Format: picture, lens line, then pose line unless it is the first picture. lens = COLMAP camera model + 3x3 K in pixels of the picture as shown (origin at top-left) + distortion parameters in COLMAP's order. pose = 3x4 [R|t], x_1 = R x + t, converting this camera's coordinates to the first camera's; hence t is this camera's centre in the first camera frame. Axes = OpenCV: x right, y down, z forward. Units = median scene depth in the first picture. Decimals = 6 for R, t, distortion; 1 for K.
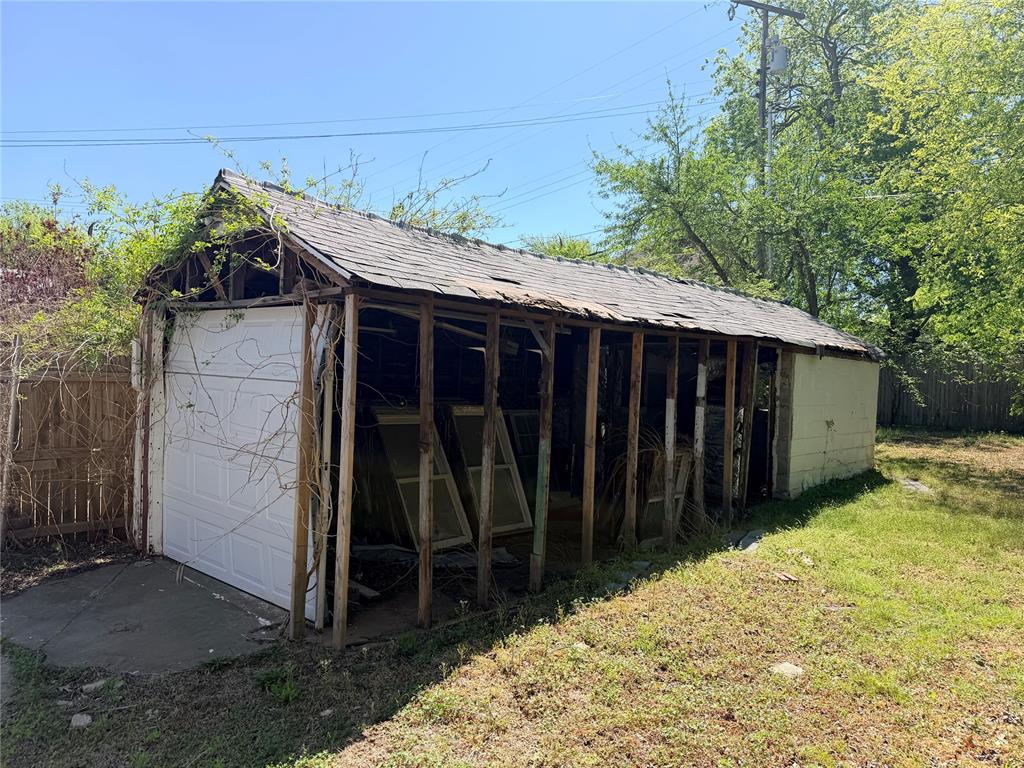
lens RADIAL K [[717.3, 0, 511.1], [0, 717.3, 385.6], [0, 0, 1]] dist [-0.006371, -0.002144]
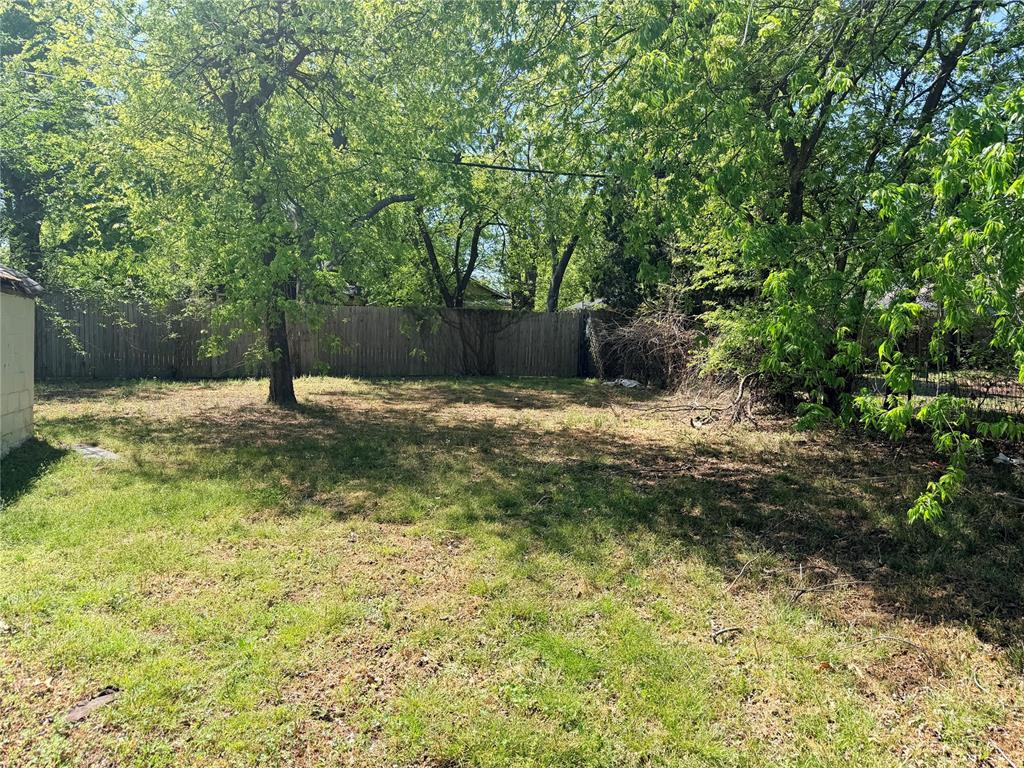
lens RADIAL K [[717.3, 0, 510.2], [0, 717.3, 384.2], [0, 0, 1]] dist [-0.006371, -0.002144]
pose [[0.444765, -0.073775, 0.892604, 0.054161], [0.010975, 0.996976, 0.076933, 0.005924], [-0.895580, -0.024420, 0.444230, 0.207737]]
